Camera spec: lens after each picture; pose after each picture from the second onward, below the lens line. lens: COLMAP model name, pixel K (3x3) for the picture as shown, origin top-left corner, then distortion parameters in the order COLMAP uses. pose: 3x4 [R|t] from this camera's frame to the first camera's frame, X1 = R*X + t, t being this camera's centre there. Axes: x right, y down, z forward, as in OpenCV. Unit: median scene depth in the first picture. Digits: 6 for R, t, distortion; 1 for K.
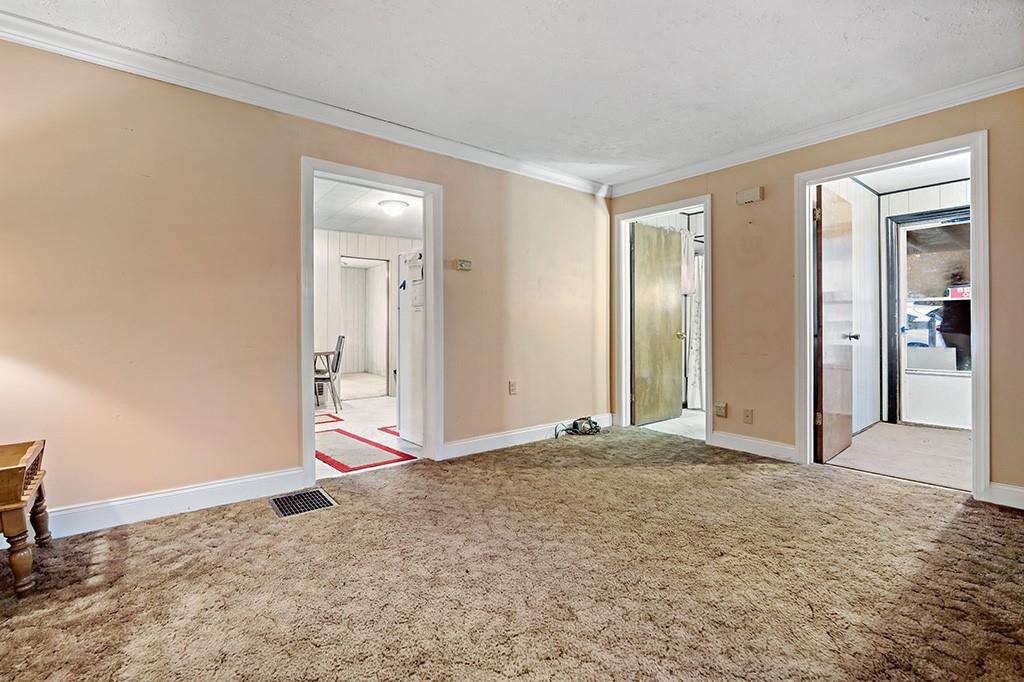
lens RADIAL K [[459.7, 0, 514.2], [0, 459.7, 326.4], [0, 0, 1]] dist [-0.003325, -0.000383]
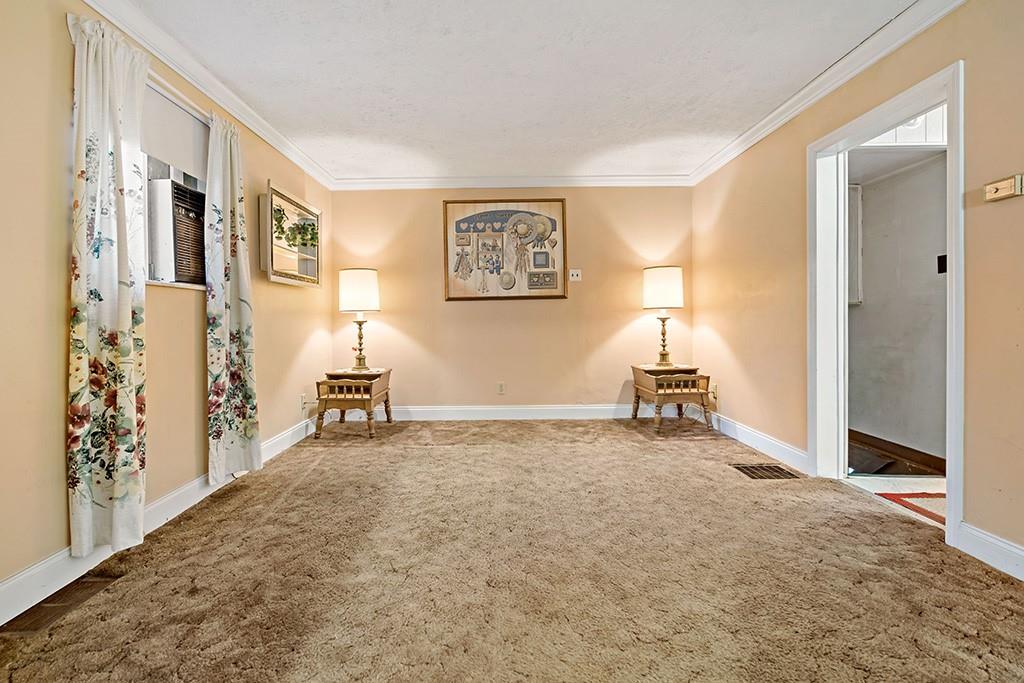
lens RADIAL K [[482.7, 0, 492.9], [0, 482.7, 324.8], [0, 0, 1]] dist [-0.024470, 0.015238]
pose [[-0.620866, 0.015173, -0.783770, 0.795288], [0.010601, 0.999884, 0.010960, 0.001874], [0.783845, -0.001504, -0.620955, 1.103816]]
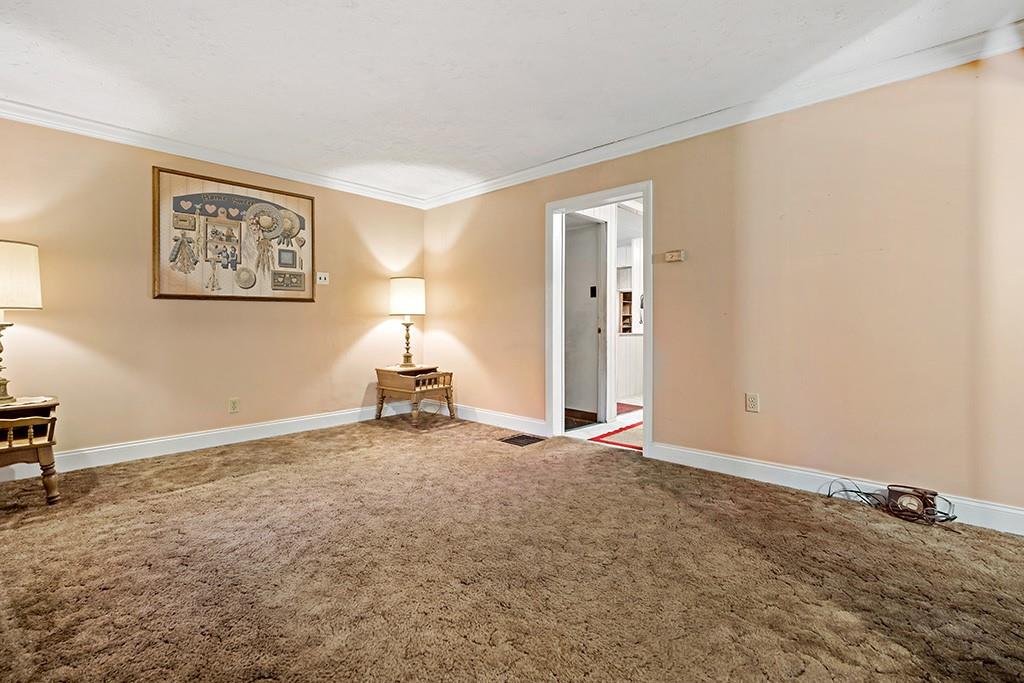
lens RADIAL K [[464.3, 0, 511.5], [0, 464.3, 318.8], [0, 0, 1]] dist [0.001534, 0.000977]
pose [[0.161540, -0.008559, -0.986829, 0.941768], [0.000428, 0.999963, -0.008603, 0.000145], [0.986866, 0.000967, 0.161538, 0.657596]]
